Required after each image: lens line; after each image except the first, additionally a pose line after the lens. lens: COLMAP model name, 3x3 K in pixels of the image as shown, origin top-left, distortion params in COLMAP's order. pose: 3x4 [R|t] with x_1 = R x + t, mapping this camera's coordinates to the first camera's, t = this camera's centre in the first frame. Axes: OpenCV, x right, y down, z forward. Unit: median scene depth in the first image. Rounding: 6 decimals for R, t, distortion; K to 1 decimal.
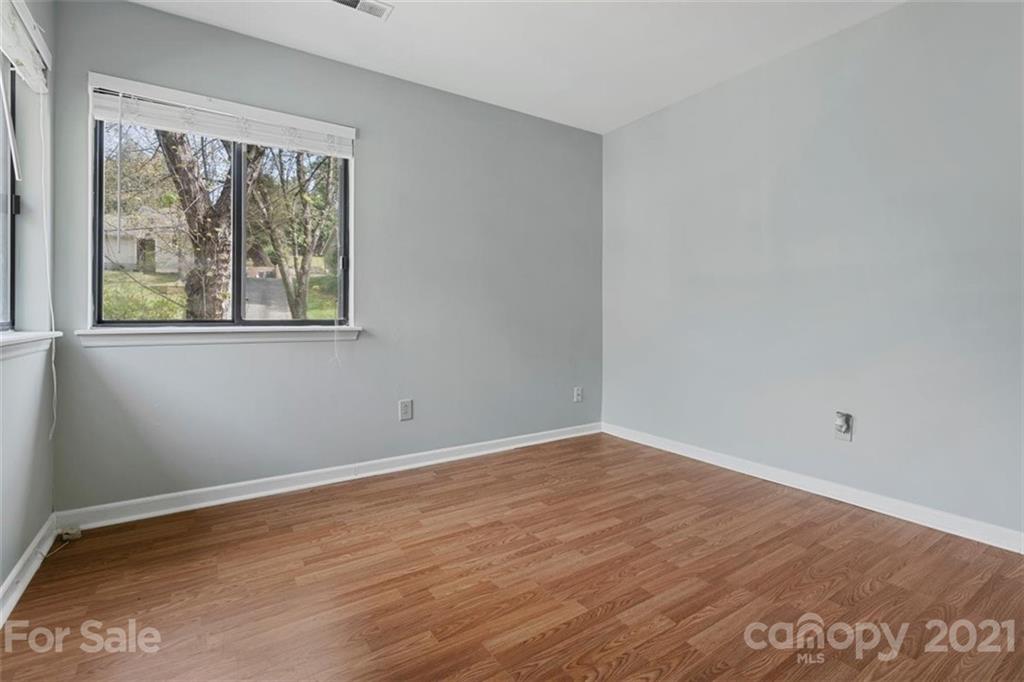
lens RADIAL K [[473.9, 0, 514.8], [0, 473.9, 336.1], [0, 0, 1]] dist [-0.003539, 0.002602]
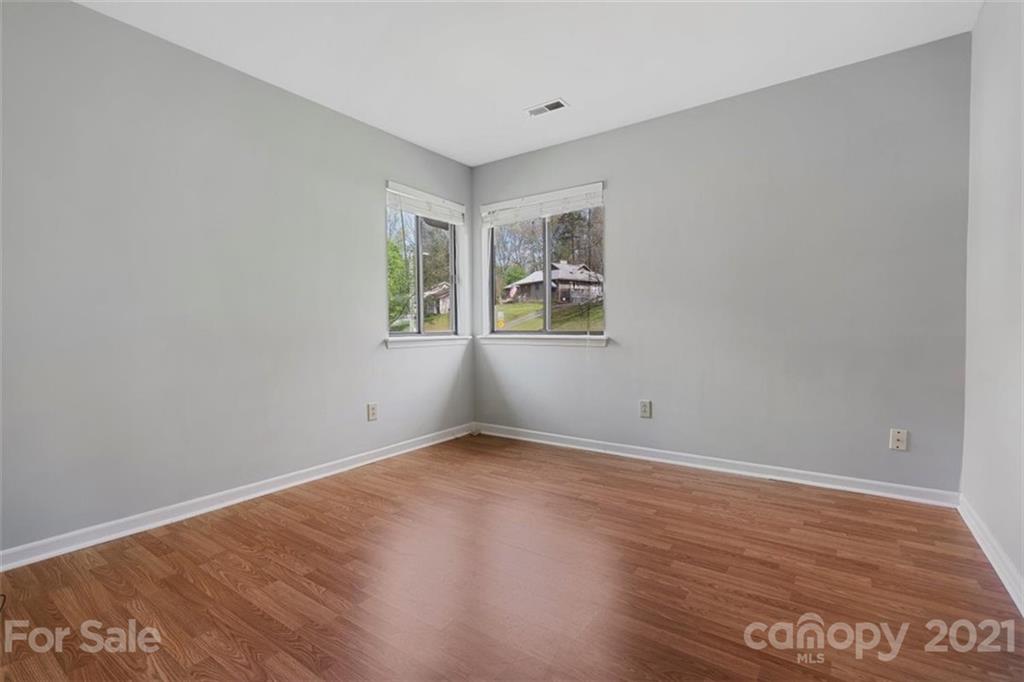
lens RADIAL K [[473.9, 0, 514.4], [0, 473.9, 338.1], [0, 0, 1]] dist [-0.003539, 0.002602]
pose [[0.347390, 0.017705, -0.937553, 0.893357], [-0.031212, 0.999486, 0.007310, -0.018465], [0.937201, 0.026724, 0.347764, 0.348606]]
